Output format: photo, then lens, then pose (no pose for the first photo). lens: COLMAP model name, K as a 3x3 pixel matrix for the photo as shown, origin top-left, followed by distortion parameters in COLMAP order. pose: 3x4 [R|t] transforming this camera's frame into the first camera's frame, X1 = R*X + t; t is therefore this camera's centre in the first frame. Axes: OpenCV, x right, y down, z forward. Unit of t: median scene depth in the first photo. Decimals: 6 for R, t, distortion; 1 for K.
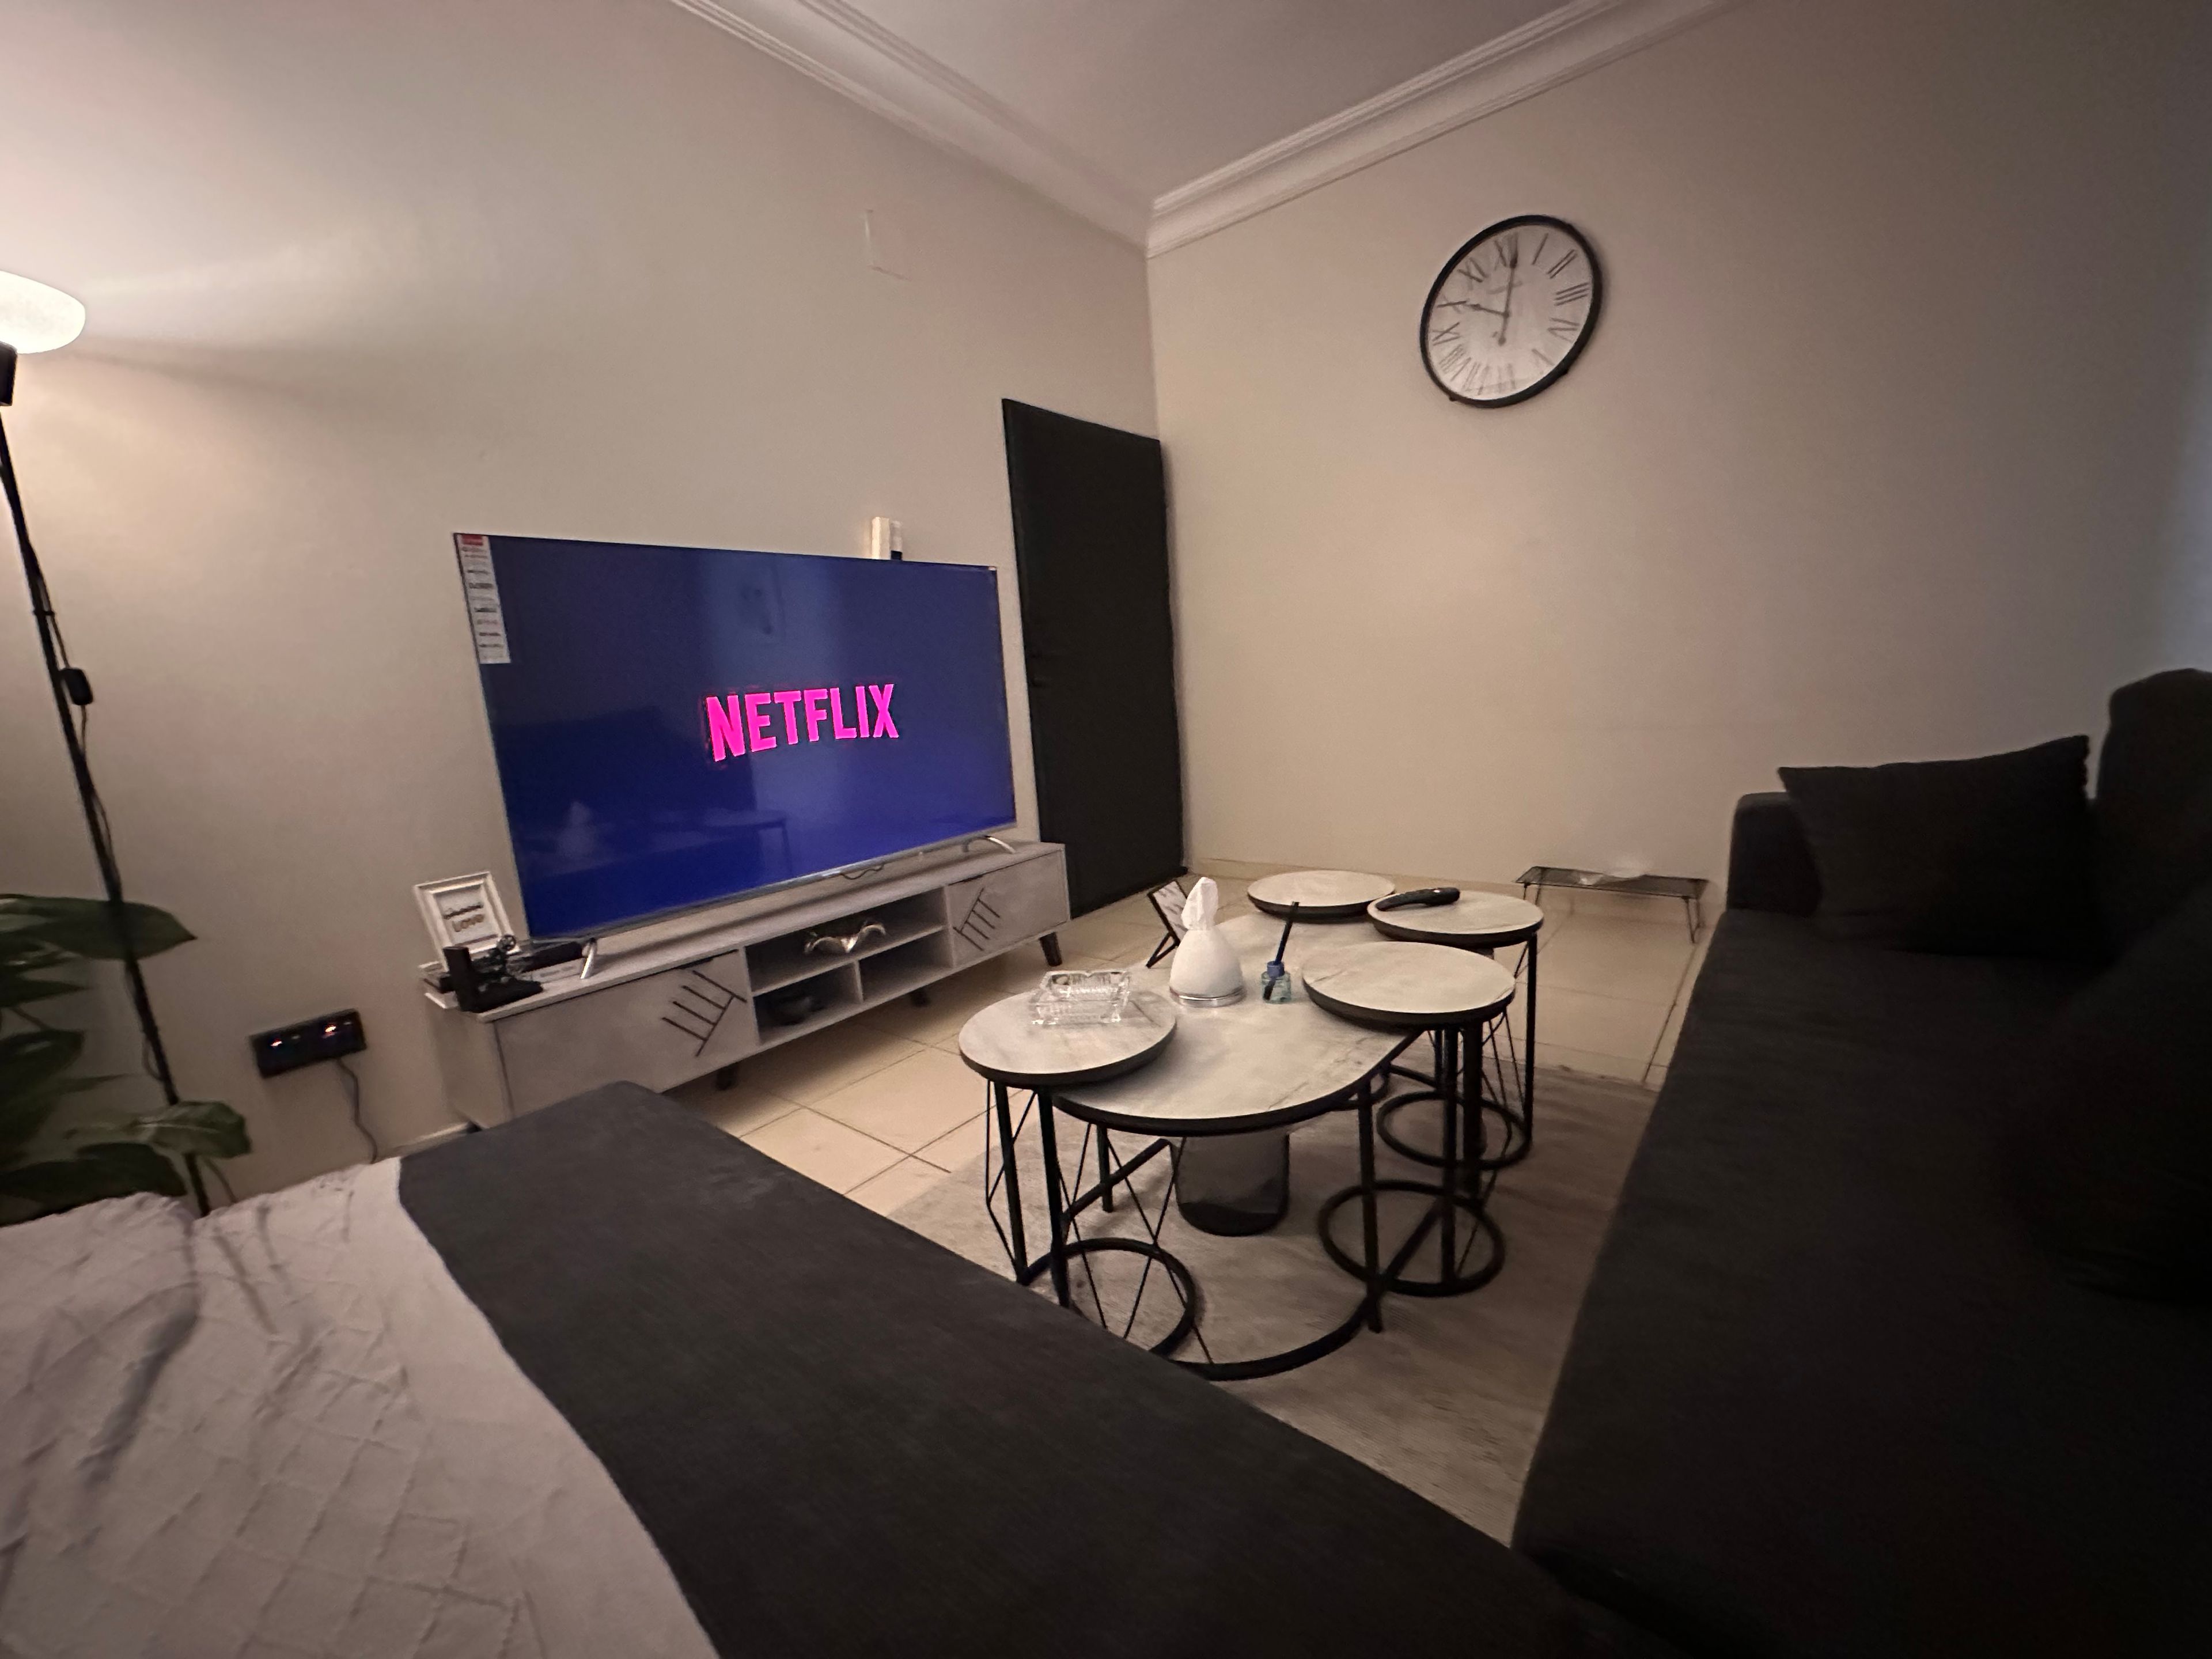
lens RADIAL K [[900.6, 0, 1106.0], [0, 900.6, 829.5], [0, 0, 1]] dist [-0.000427, -0.000139]
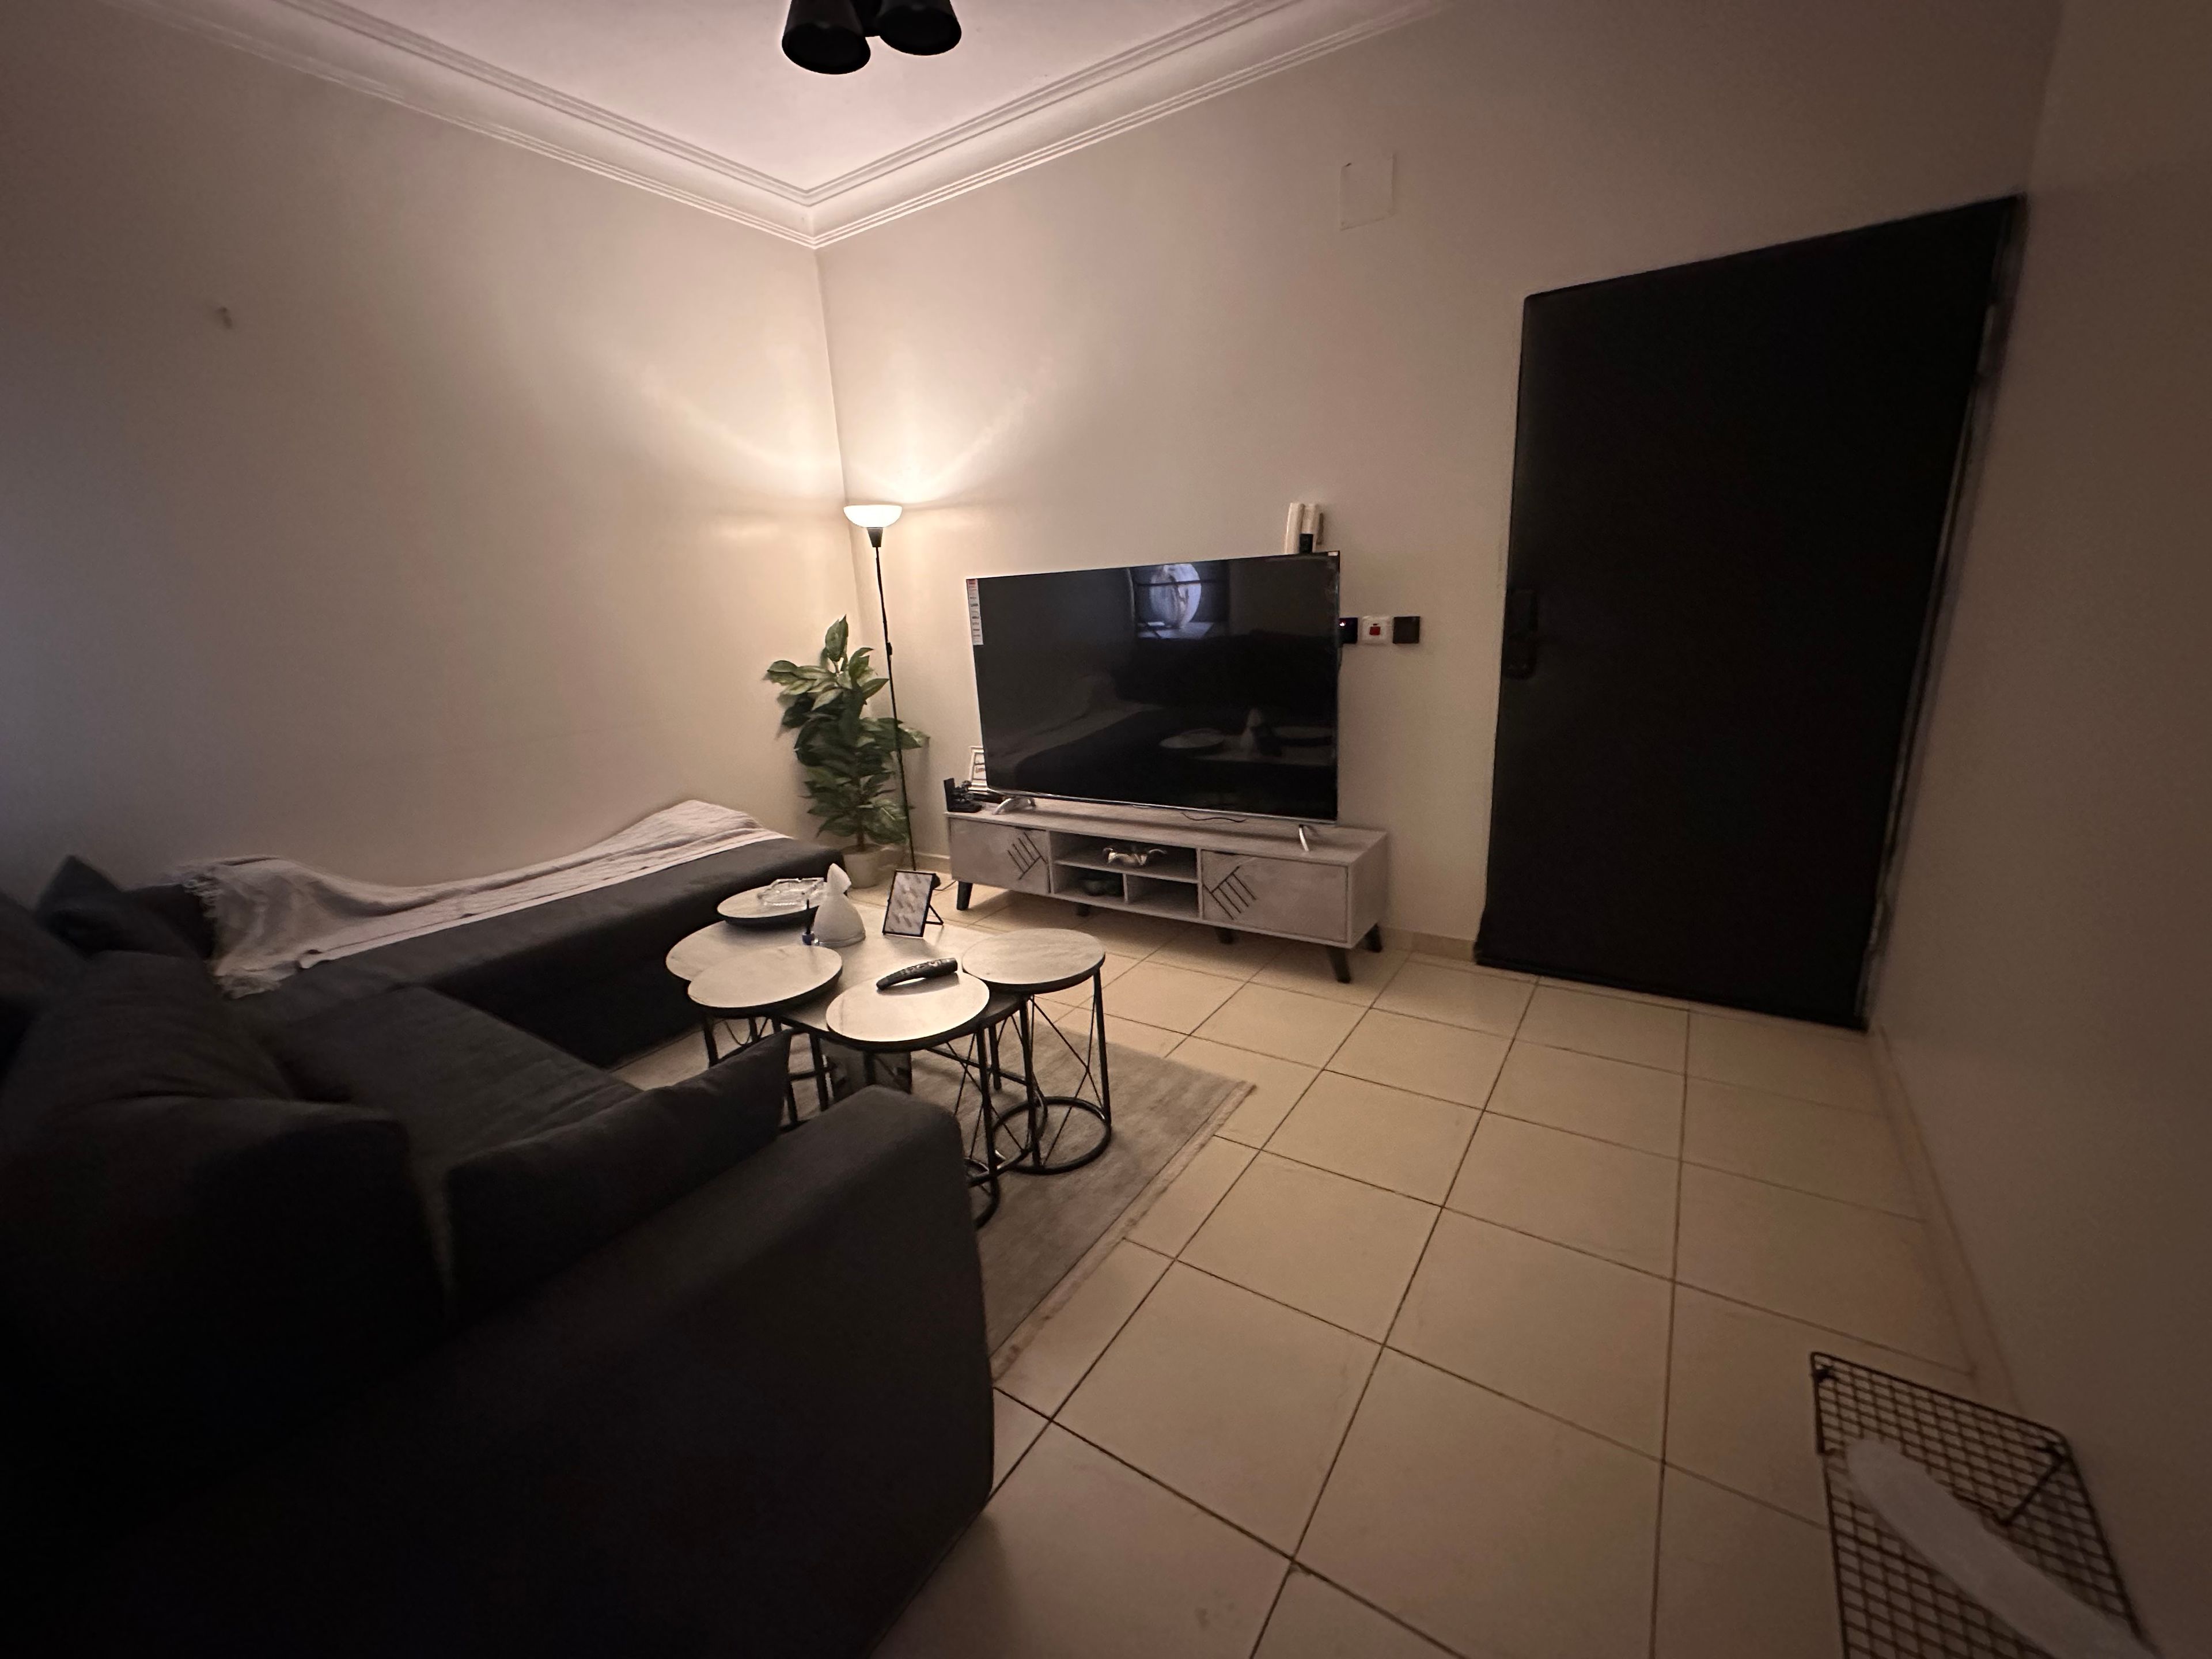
lens RADIAL K [[883.0, 0, 1106.0], [0, 883.0, 829.5], [0, 0, 1]] dist [0.004691, -0.000171]
pose [[0.113038, 0.318352, -0.941209, 0.989402], [-0.140907, 0.942843, 0.301982, -0.327867], [0.983549, 0.098487, 0.151435, 0.791921]]
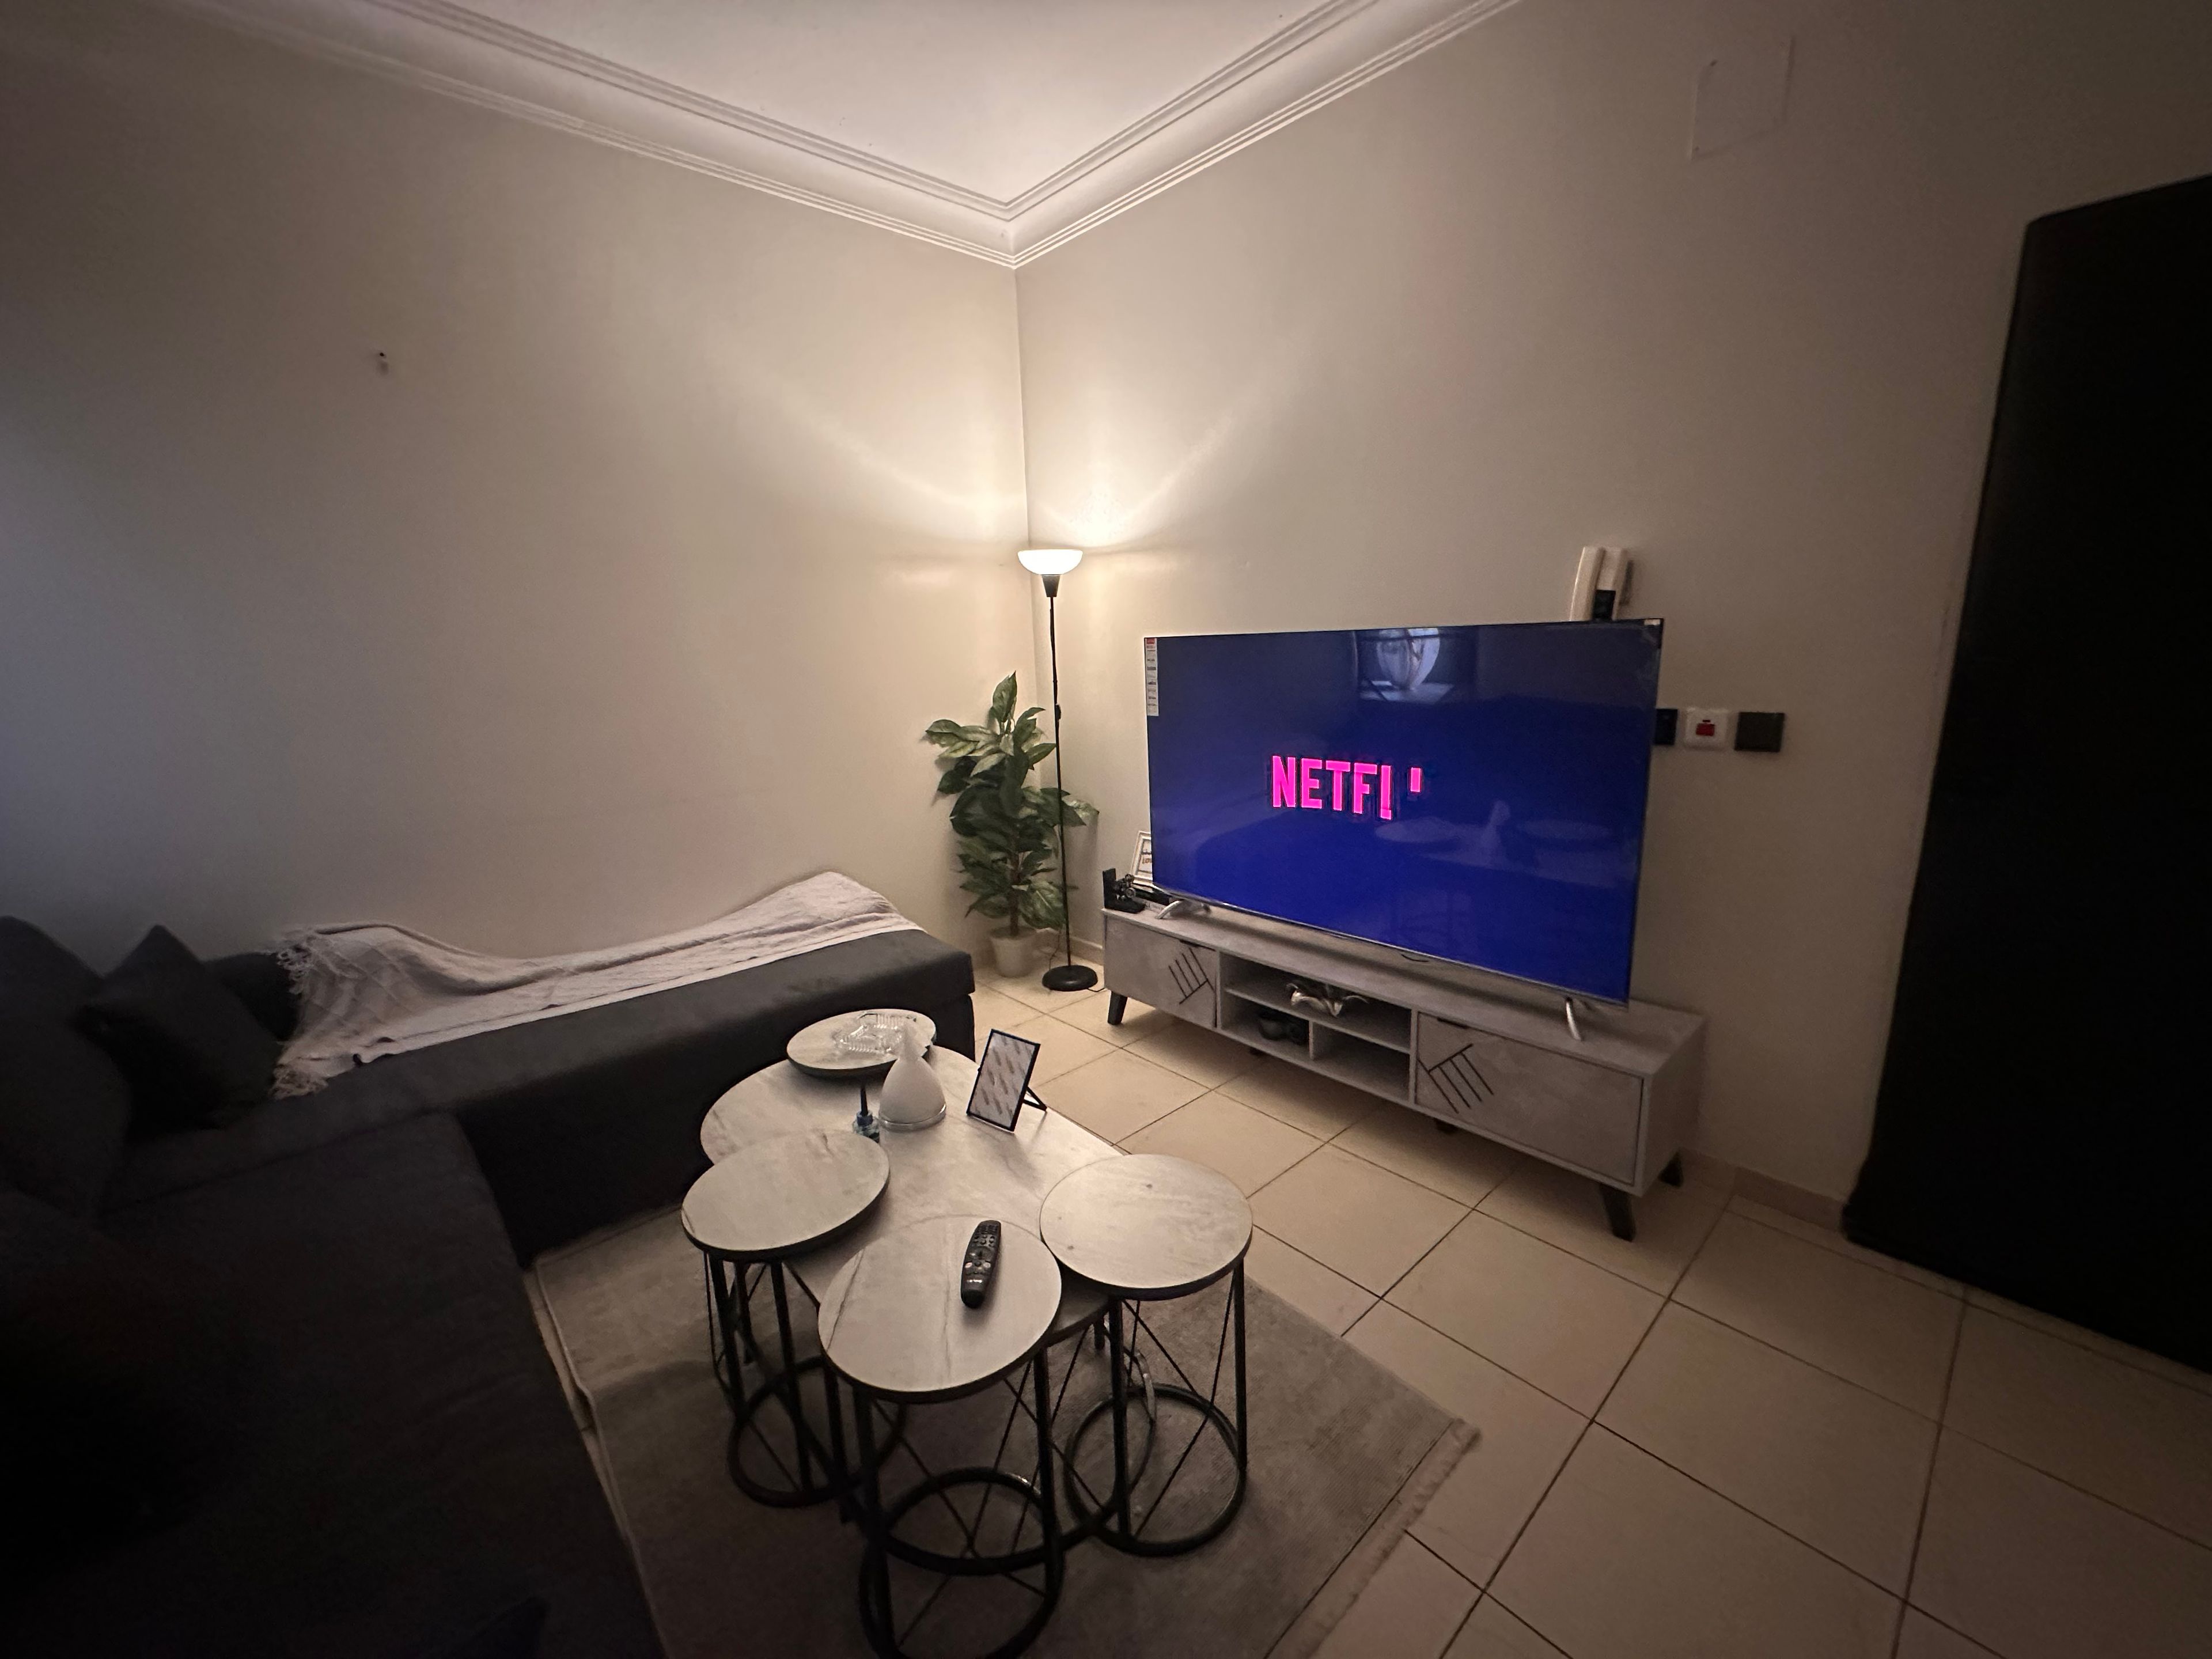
lens RADIAL K [[883.0, 0, 1106.0], [0, 883.0, 829.5], [0, 0, 1]] dist [0.004691, -0.000171]
pose [[-0.135335, 0.282543, -0.949660, 0.694826], [-0.142337, 0.942992, 0.300844, -0.353771], [0.980523, 0.175886, -0.087403, 0.846337]]
